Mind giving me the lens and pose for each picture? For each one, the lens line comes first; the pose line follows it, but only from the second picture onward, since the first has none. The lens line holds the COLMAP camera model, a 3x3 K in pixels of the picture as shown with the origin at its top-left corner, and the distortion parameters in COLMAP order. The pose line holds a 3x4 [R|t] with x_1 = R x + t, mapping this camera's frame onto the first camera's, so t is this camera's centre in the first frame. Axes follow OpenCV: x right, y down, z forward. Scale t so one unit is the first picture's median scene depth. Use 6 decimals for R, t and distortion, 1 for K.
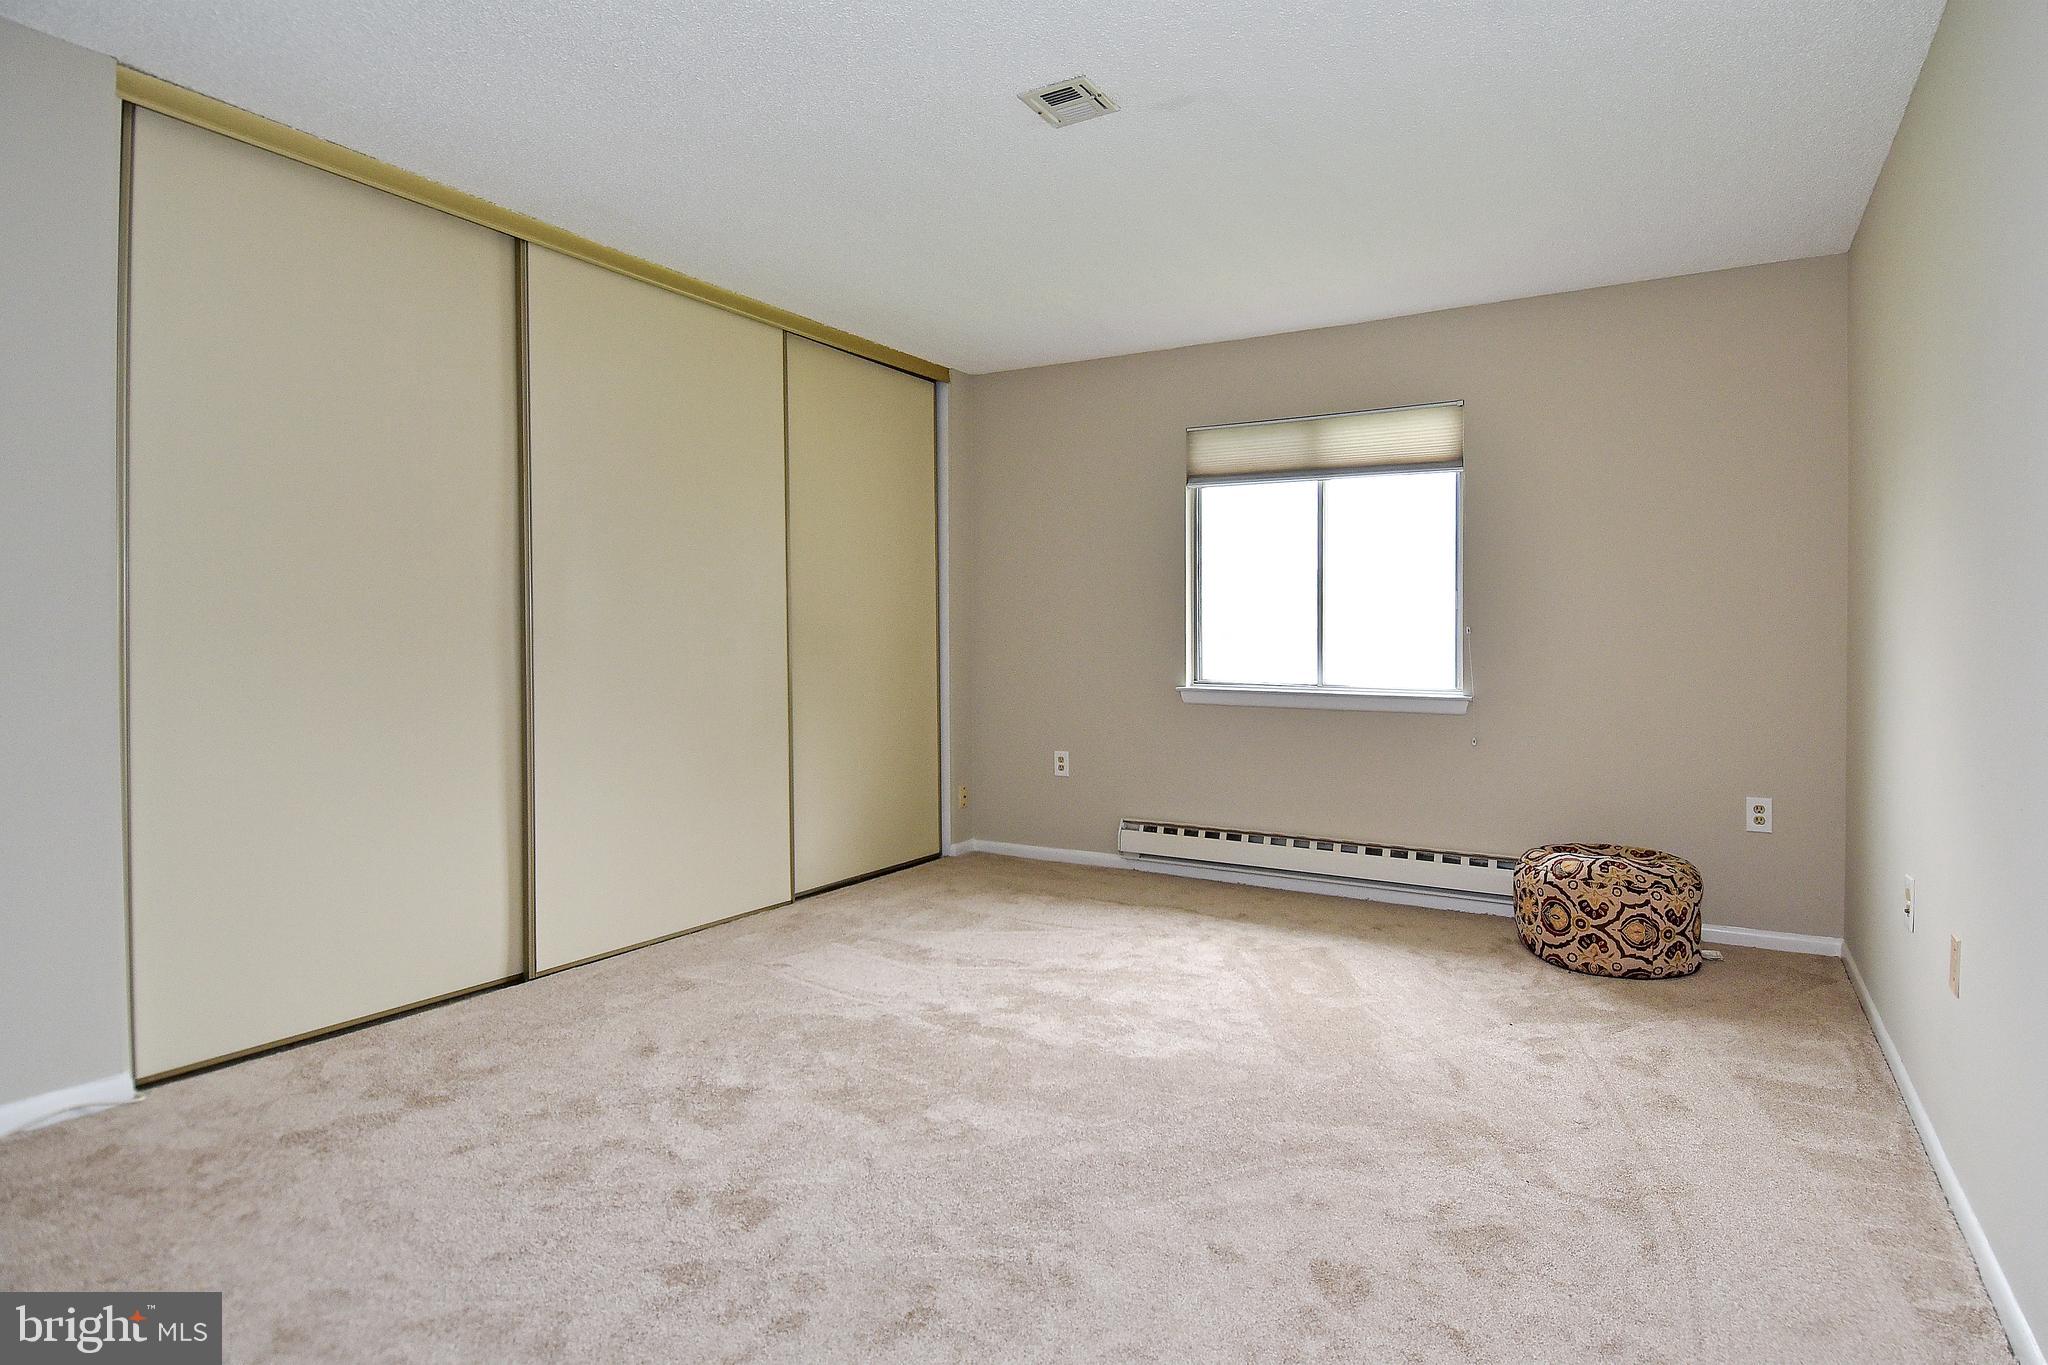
lens RADIAL K [[1070.3, 0, 1057.8], [0, 1070.3, 637.3], [0, 0, 1]] dist [0.024855, -0.001031]
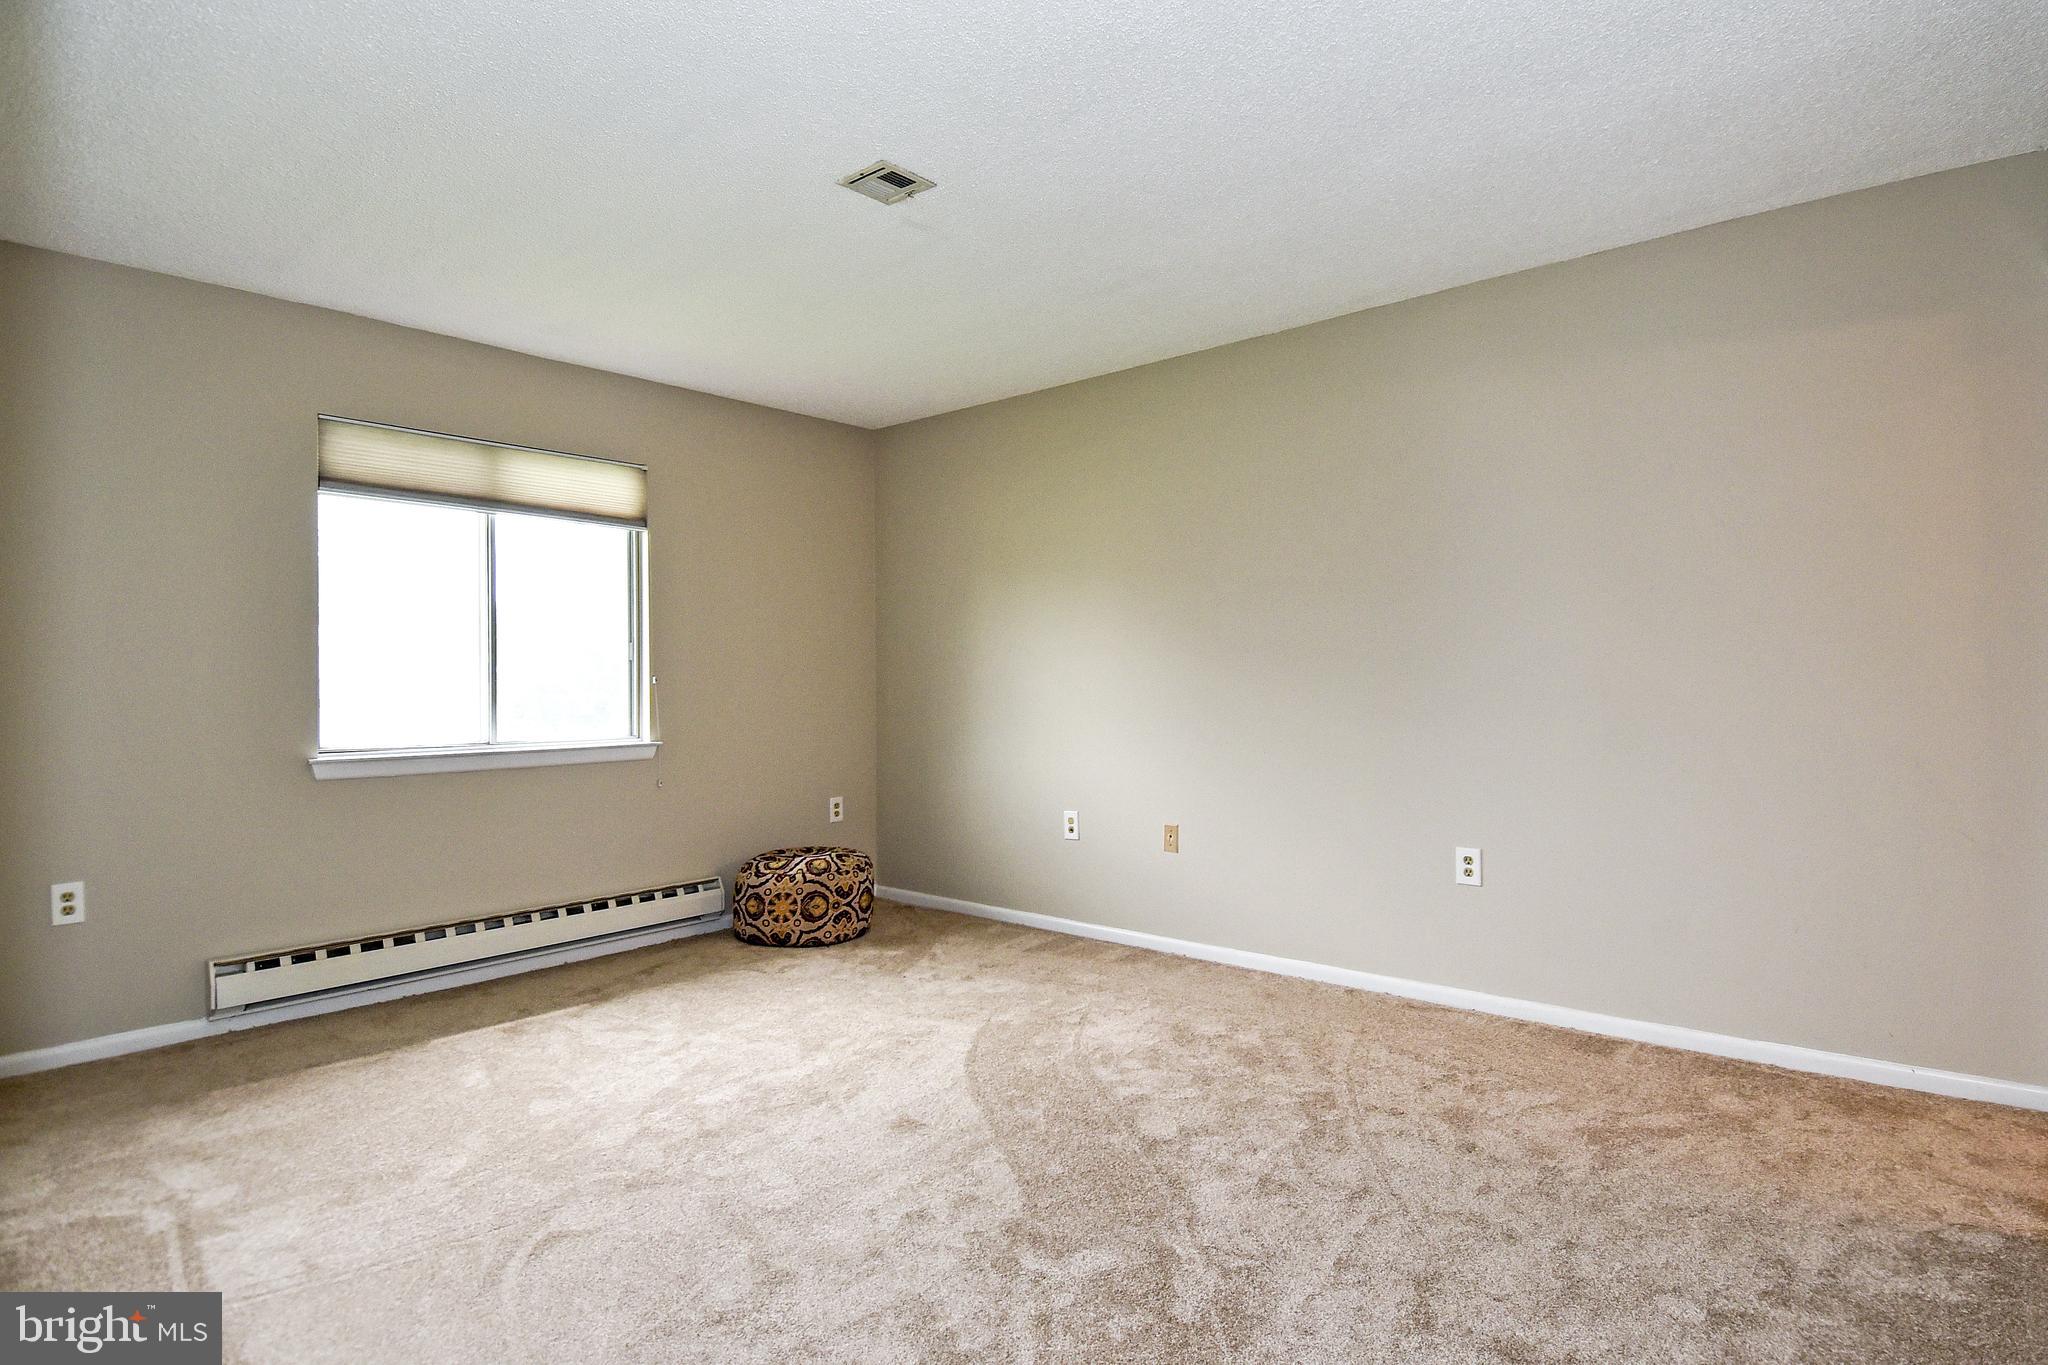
lens RADIAL K [[1084.2, 0, 1023.0], [0, 1084.2, 669.3], [0, 0, 1]] dist [0.025252, -0.029628]
pose [[0.184242, 0.009835, 0.982832, -0.622200], [0.016177, 0.999784, -0.013037, 0.002624], [-0.982748, 0.018301, 0.184043, 0.440937]]
